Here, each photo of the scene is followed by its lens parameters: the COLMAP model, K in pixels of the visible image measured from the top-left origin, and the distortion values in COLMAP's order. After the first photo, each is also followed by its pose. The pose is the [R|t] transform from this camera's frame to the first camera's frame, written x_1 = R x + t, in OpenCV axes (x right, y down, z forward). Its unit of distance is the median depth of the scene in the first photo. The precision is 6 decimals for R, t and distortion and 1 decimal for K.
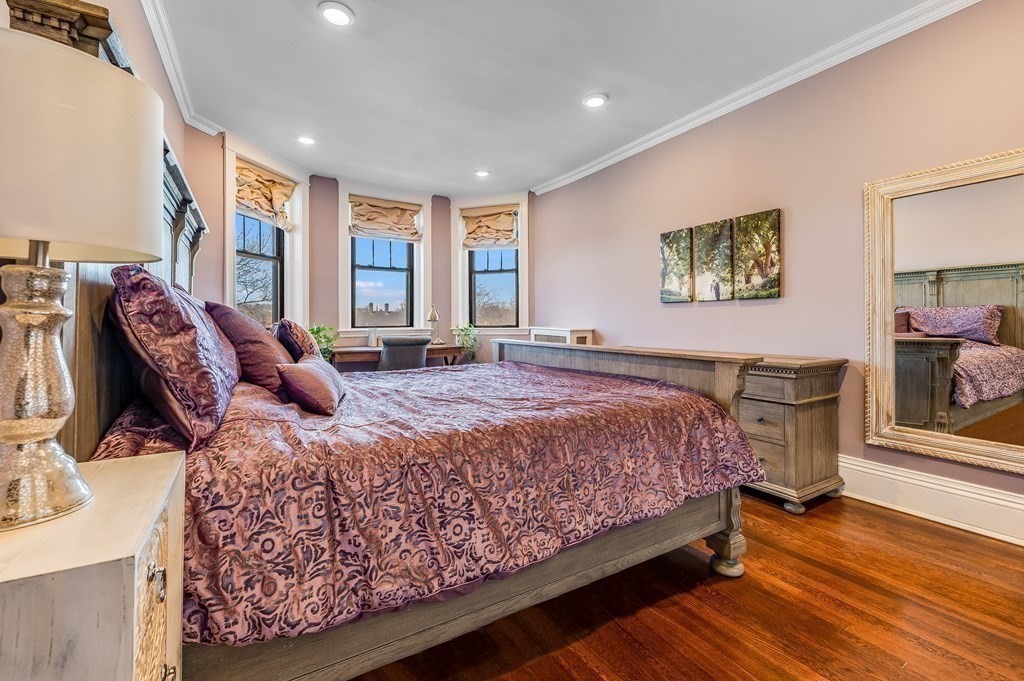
lens RADIAL K [[429.1, 0, 512.9], [0, 429.1, 314.9], [0, 0, 1]] dist [-0.005748, -0.000115]
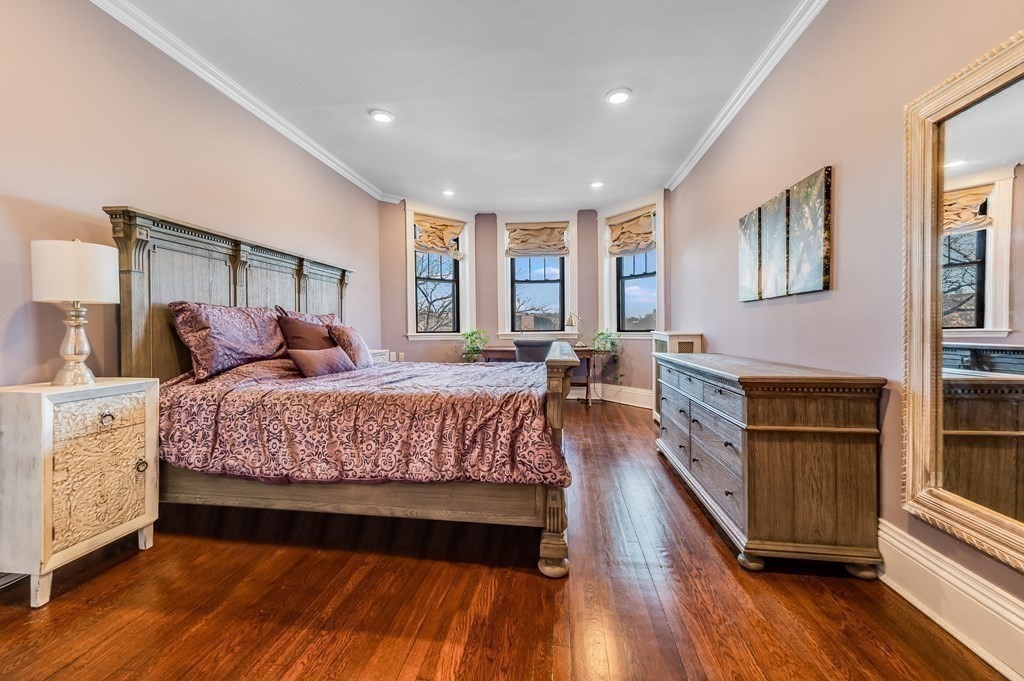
lens RADIAL K [[413.6, 0, 510.0], [0, 413.6, 328.5], [0, 0, 1]] dist [0.003124, 0.000195]
pose [[0.781661, -0.001018, -0.623703, 0.715607], [0.012849, 0.999813, 0.014471, 0.008401], [0.623571, -0.019325, 0.781527, 0.129731]]
